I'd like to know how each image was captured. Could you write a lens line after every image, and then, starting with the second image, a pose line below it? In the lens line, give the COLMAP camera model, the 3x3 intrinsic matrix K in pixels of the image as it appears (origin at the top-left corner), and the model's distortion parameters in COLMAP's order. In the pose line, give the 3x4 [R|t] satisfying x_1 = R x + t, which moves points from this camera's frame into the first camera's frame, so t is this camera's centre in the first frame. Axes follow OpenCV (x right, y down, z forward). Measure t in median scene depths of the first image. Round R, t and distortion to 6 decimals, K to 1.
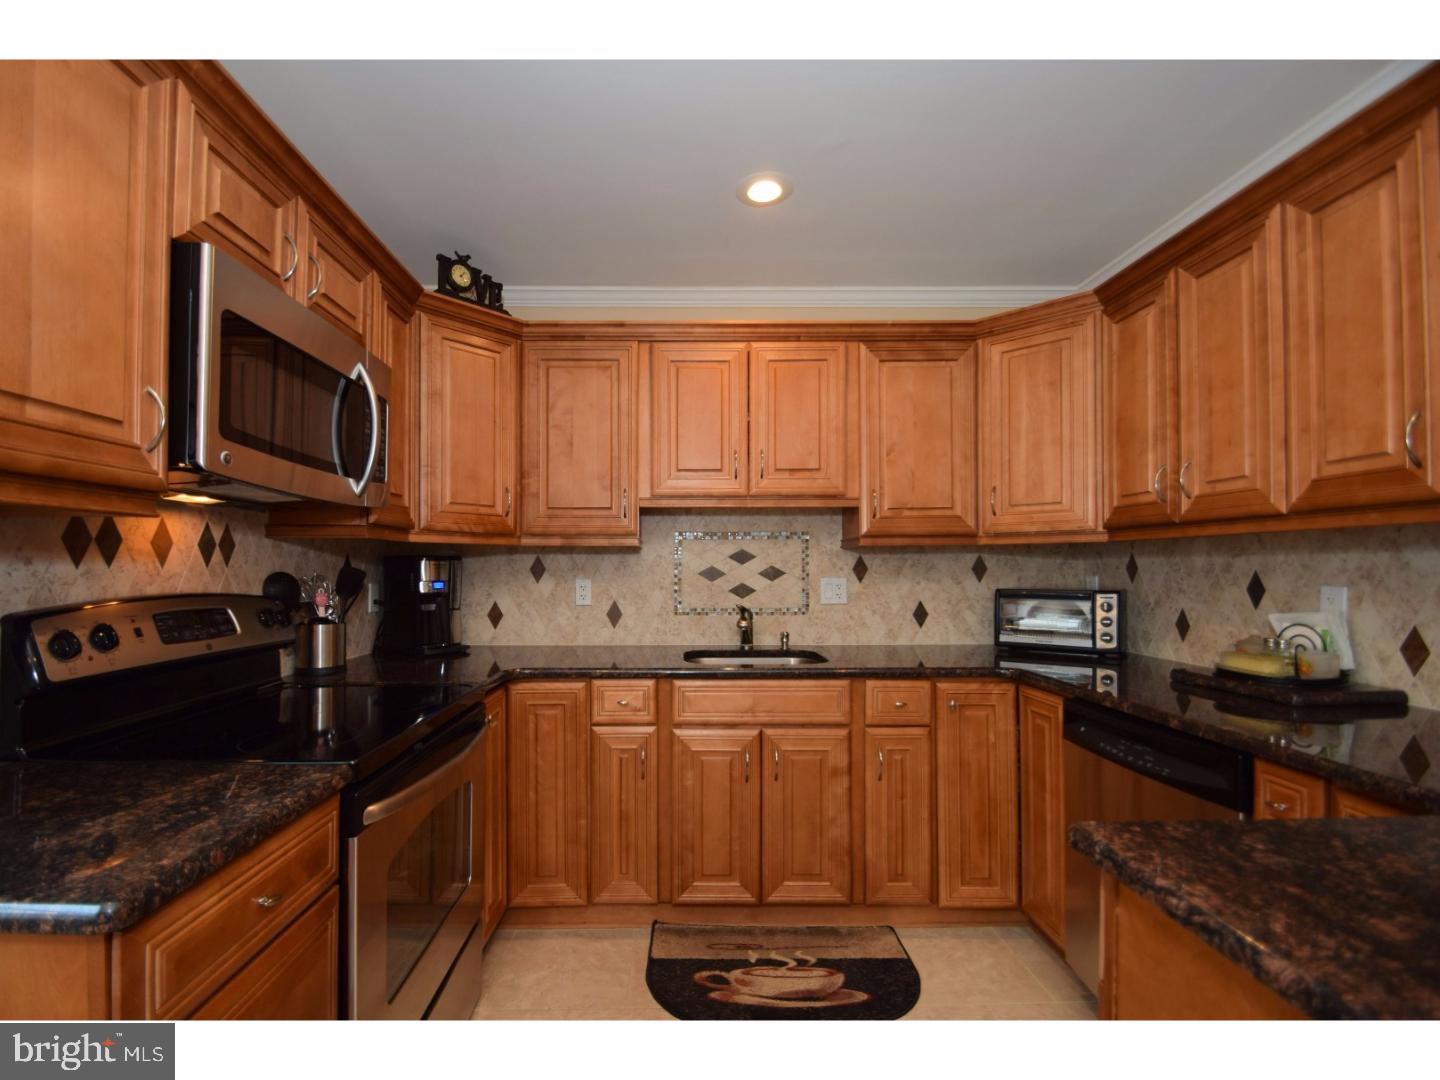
lens RADIAL K [[657.5, 0, 684.0], [0, 657.5, 561.8], [0, 0, 1]] dist [0.023465, -0.017072]
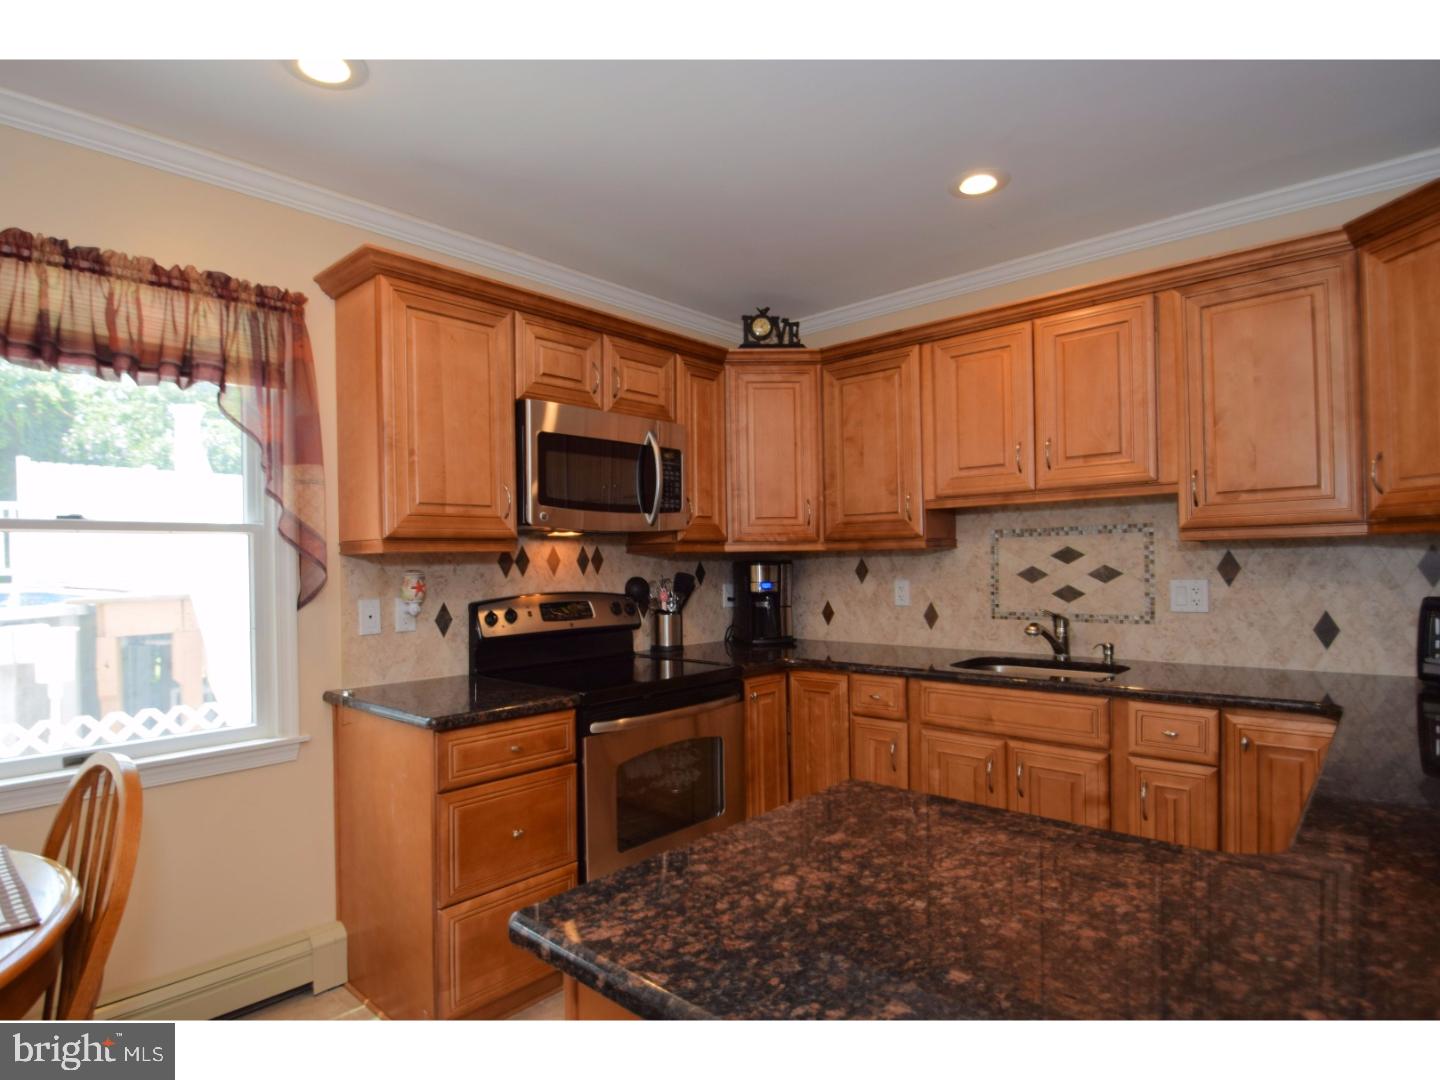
lens RADIAL K [[777.0, 0, 668.5], [0, 777.0, 564.6], [0, 0, 1]] dist [-0.018418, -0.000842]
pose [[0.713105, -0.011318, -0.700965, 0.487238], [0.023857, 0.999682, 0.008129, -0.018261], [0.700651, -0.022520, 0.713149, -0.117446]]
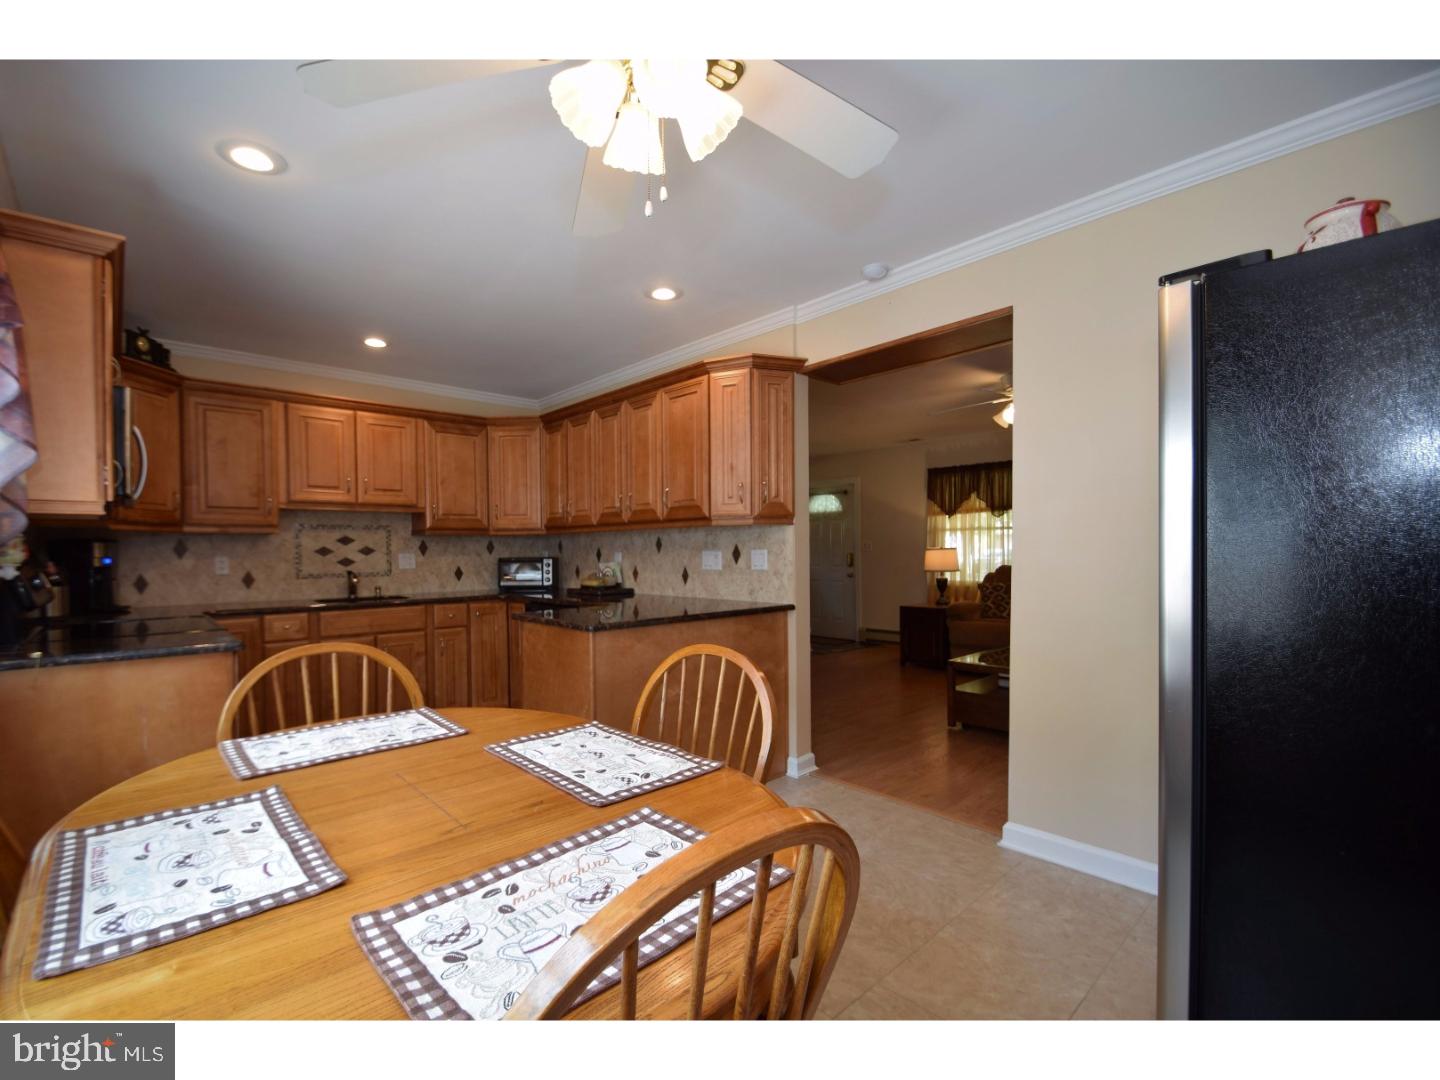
lens RADIAL K [[657.5, 0, 684.0], [0, 657.5, 561.8], [0, 0, 1]] dist [0.023465, -0.017072]
pose [[0.763132, -0.018127, 0.645989, -0.355657], [0.003792, 0.999715, 0.023573, 0.010248], [-0.646232, -0.015540, 0.762983, -0.816288]]
